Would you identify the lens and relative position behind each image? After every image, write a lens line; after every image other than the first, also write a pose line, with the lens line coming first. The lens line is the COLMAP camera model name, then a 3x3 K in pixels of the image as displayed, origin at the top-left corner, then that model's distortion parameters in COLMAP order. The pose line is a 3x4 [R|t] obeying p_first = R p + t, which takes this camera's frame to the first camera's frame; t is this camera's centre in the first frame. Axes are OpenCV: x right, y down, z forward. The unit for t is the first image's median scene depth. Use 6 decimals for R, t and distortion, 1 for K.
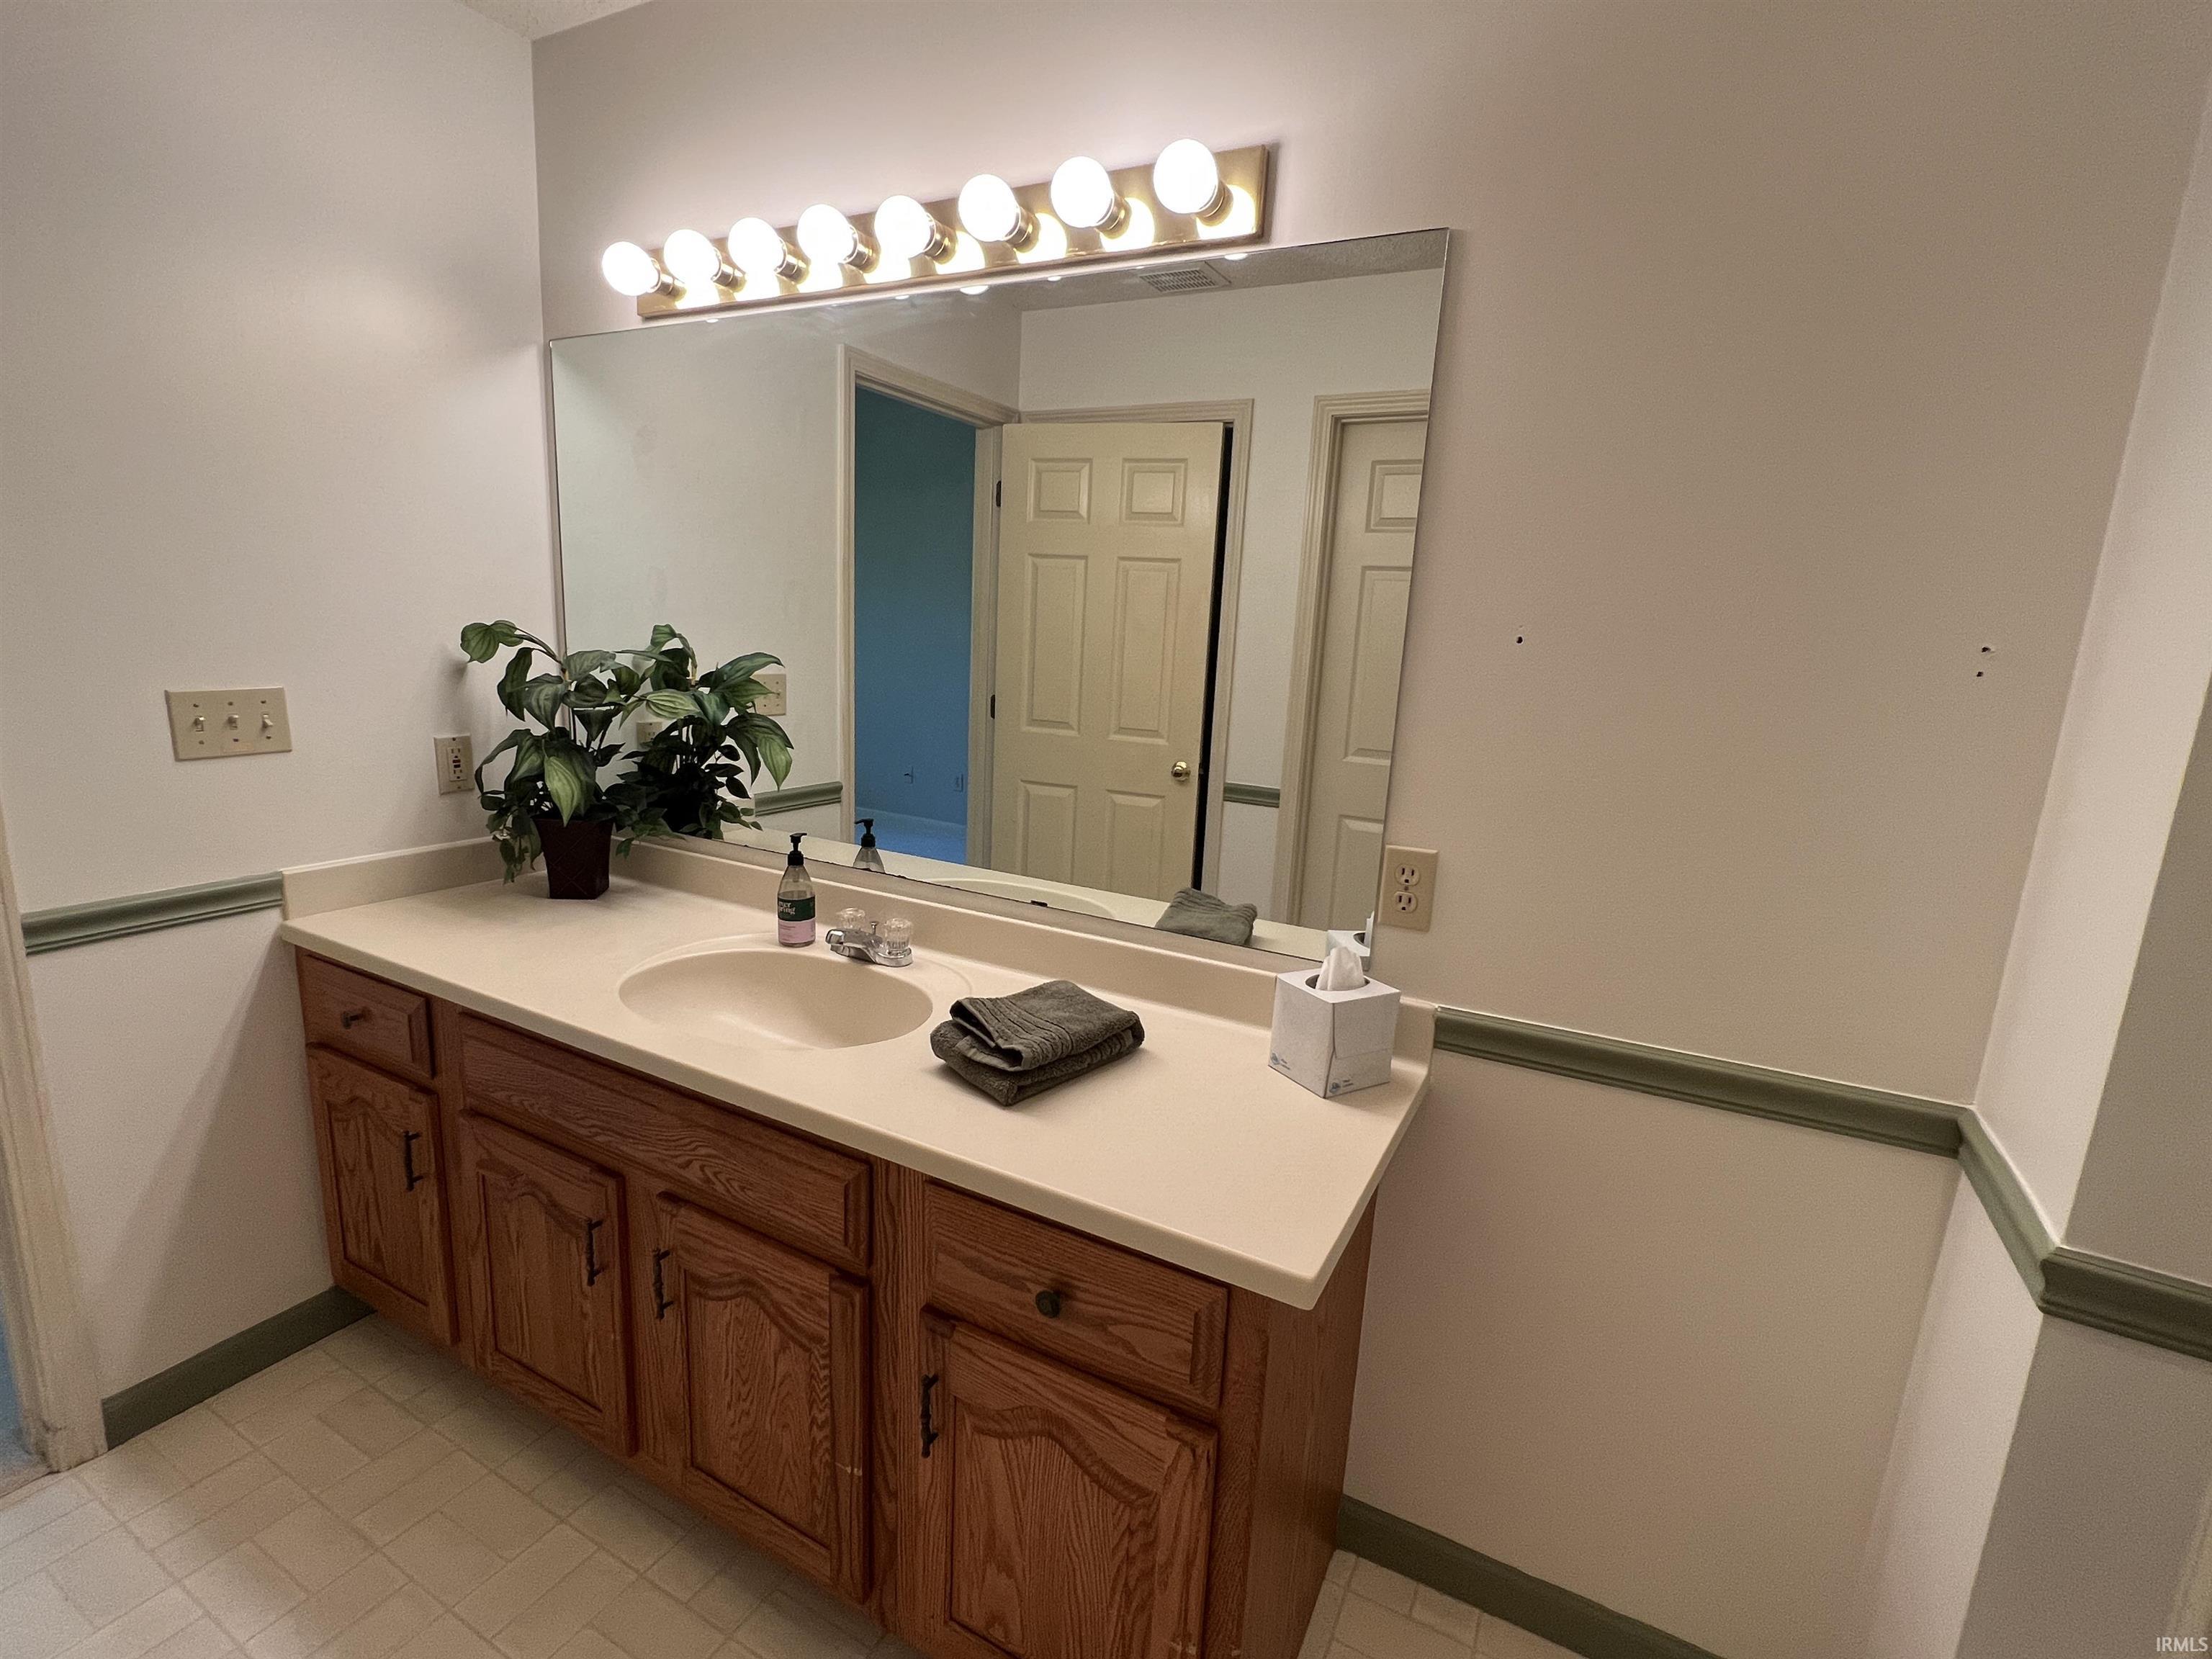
lens RADIAL K [[1006.9, 0, 1111.7], [0, 1006.9, 842.8], [0, 0, 1]] dist [0.001129, 0.000097]
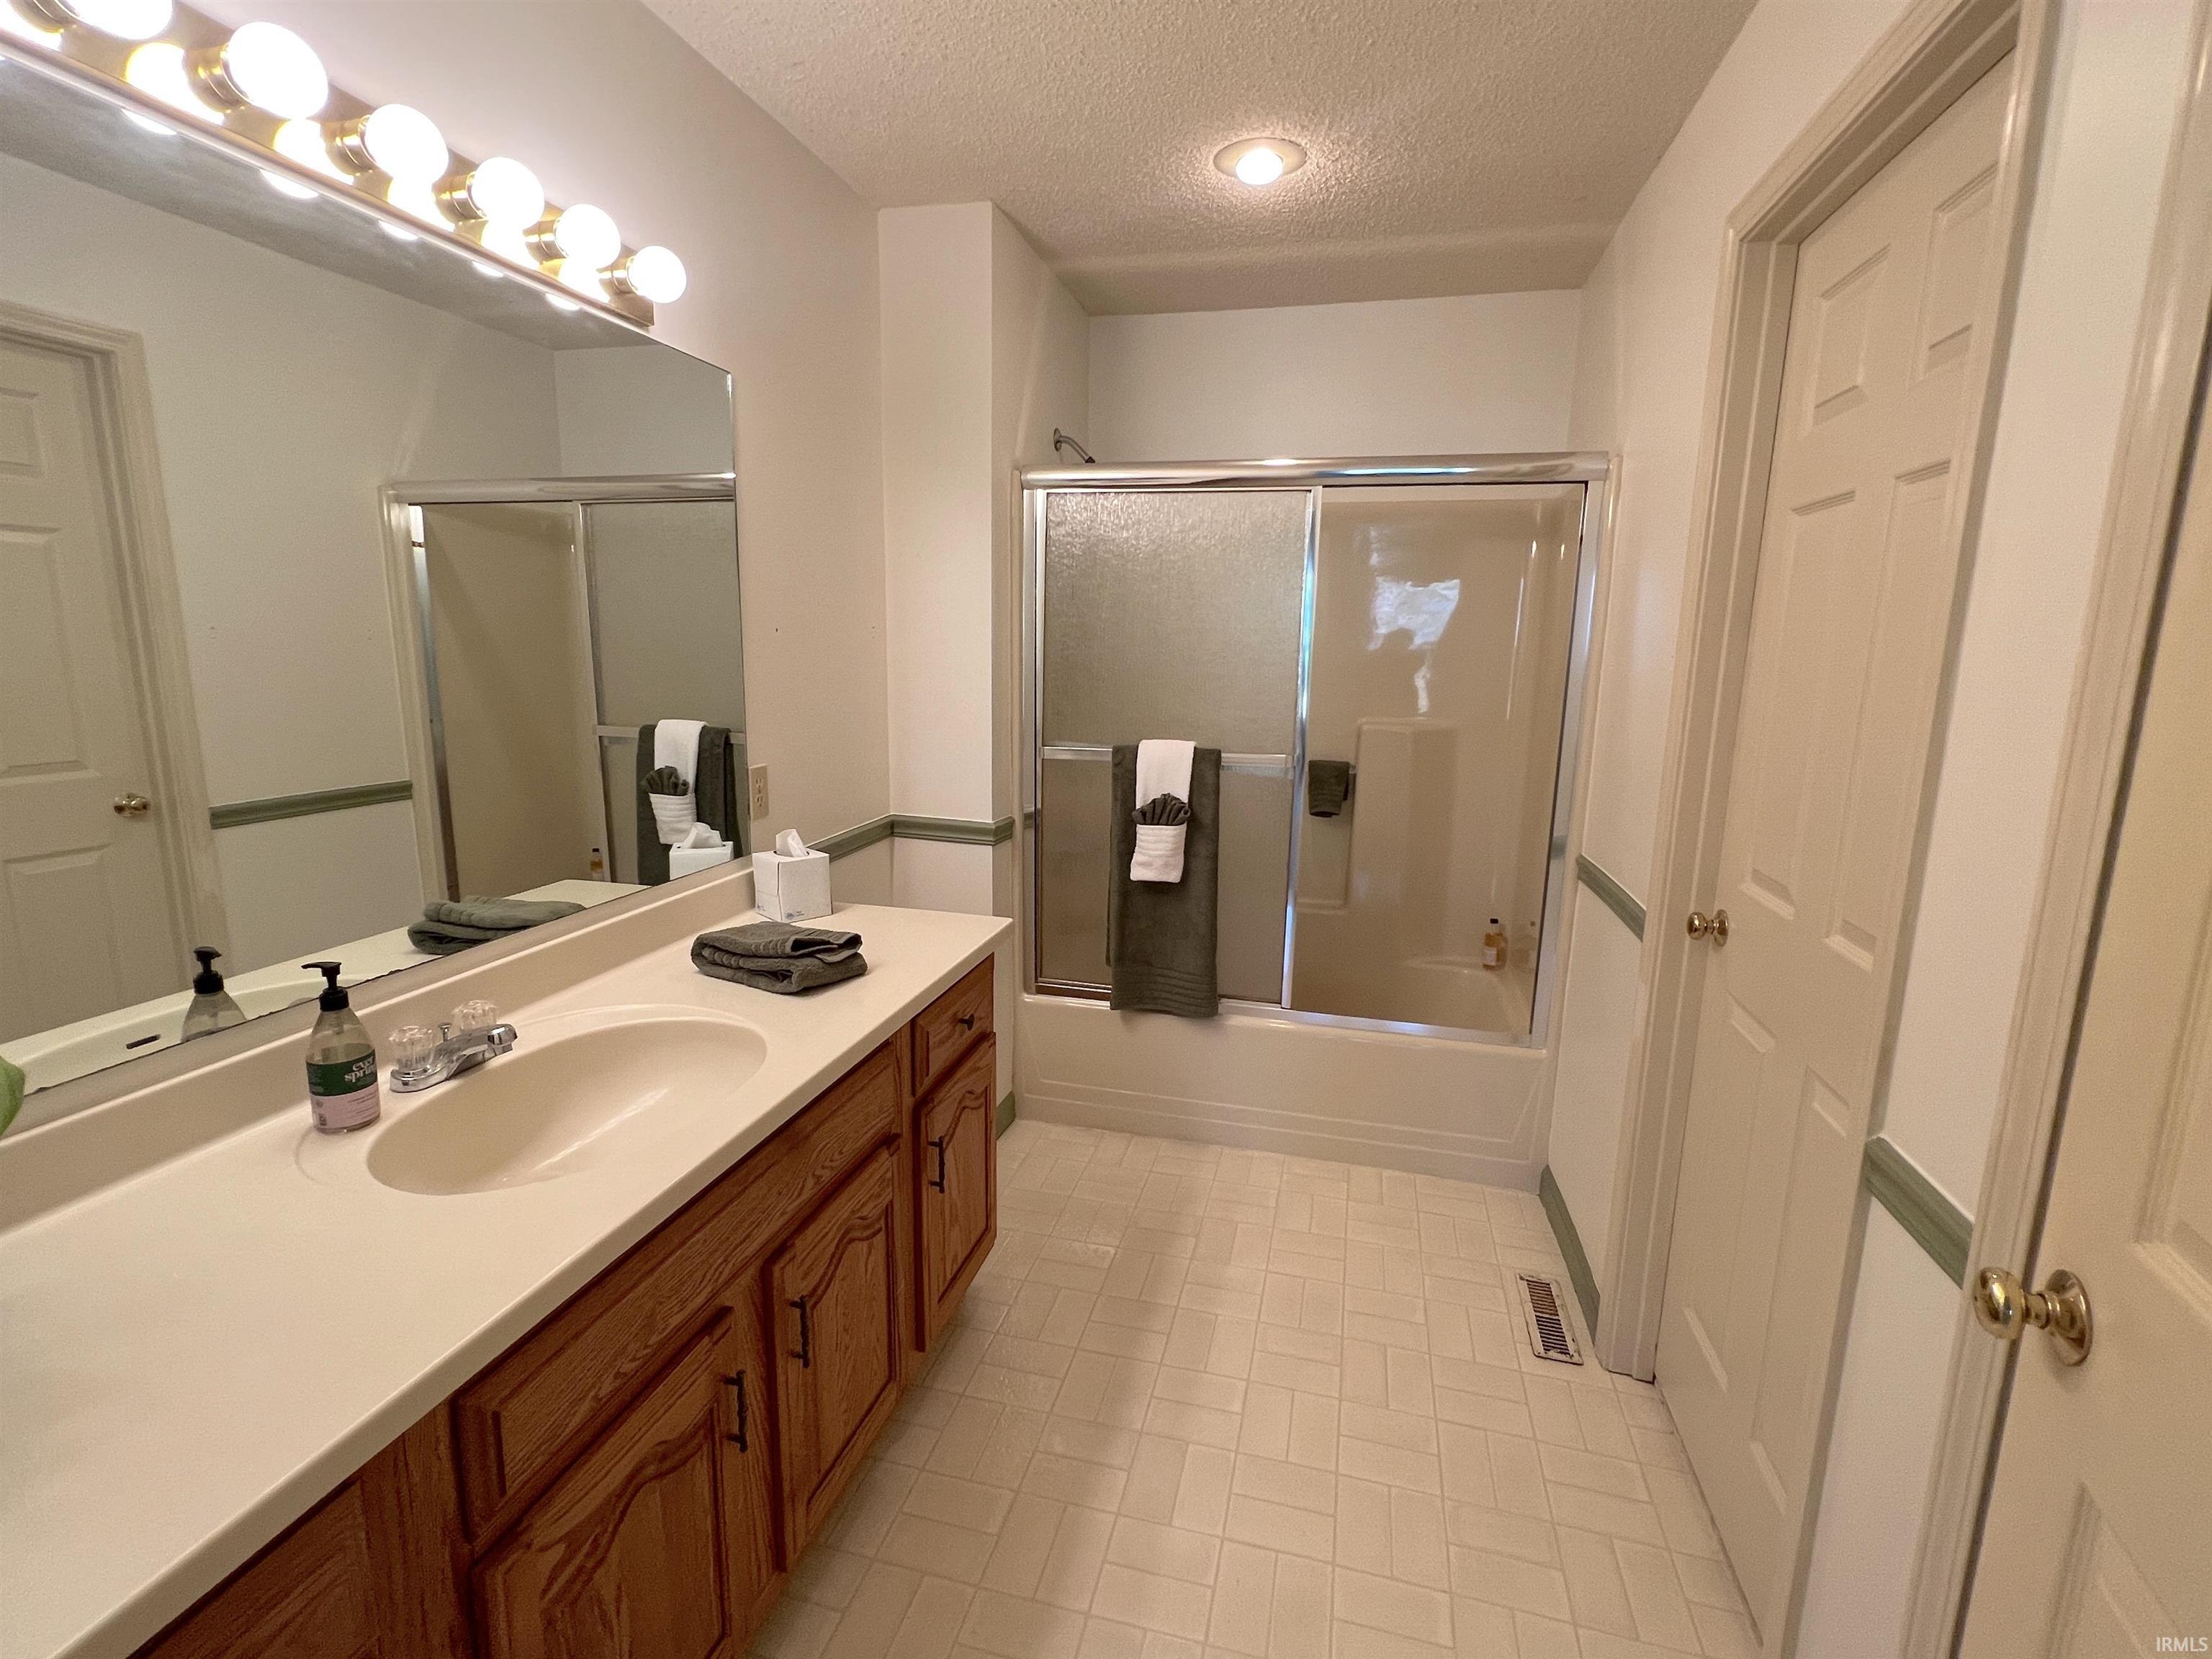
lens RADIAL K [[1043.5, 0, 1106.0], [0, 1043.5, 829.5], [0, 0, 1]] dist [0.000824, 0.000106]
pose [[-0.227971, -0.234093, 0.945108, -1.043582], [0.163932, 0.947583, 0.274248, -0.192724], [-0.959768, 0.217454, -0.177647, 0.611246]]
